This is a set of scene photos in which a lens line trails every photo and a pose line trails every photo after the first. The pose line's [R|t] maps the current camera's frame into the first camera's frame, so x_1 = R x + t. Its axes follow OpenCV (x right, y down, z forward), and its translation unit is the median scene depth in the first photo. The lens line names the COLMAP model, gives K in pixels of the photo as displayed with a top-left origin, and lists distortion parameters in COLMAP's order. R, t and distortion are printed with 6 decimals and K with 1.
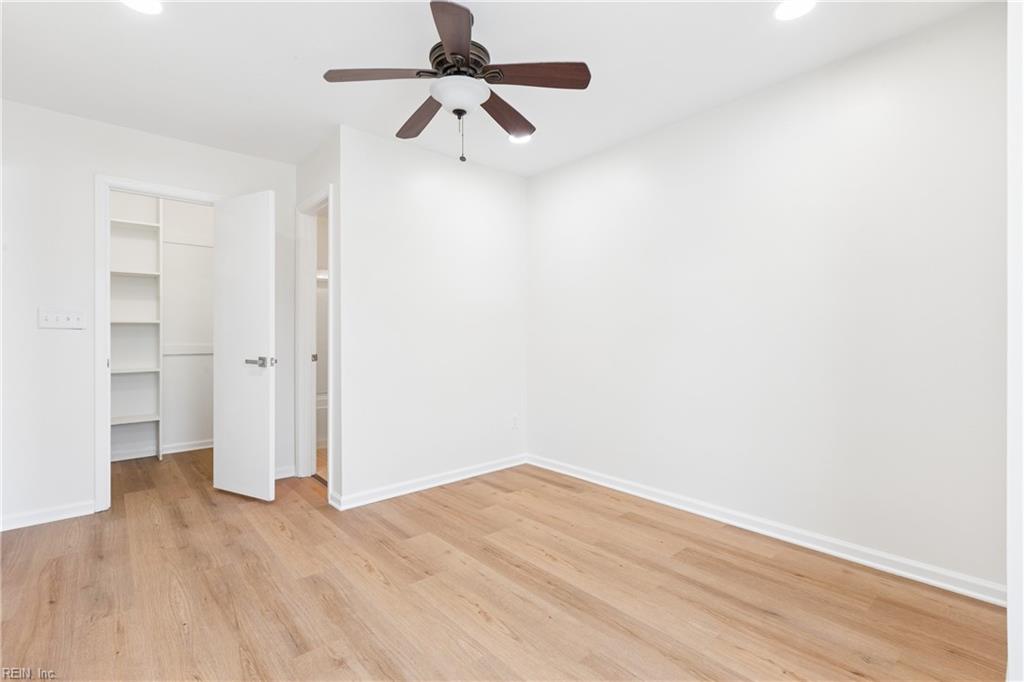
lens RADIAL K [[464.5, 0, 507.8], [0, 464.5, 340.9], [0, 0, 1]] dist [0.004180, -0.000271]
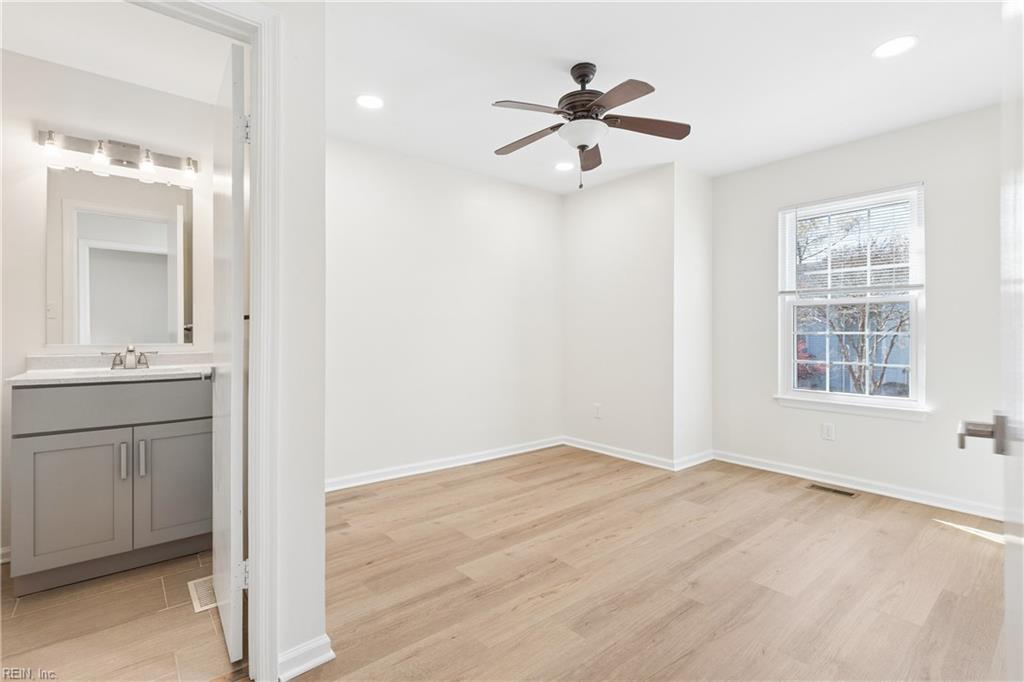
lens RADIAL K [[464.5, 0, 510.4], [0, 464.5, 339.0], [0, 0, 1]] dist [0.004180, -0.000271]
pose [[0.011180, -0.004931, 0.999925, -1.106192], [-0.002527, 0.999985, 0.004959, 0.003004], [-0.999934, -0.002582, 0.011167, 1.000039]]
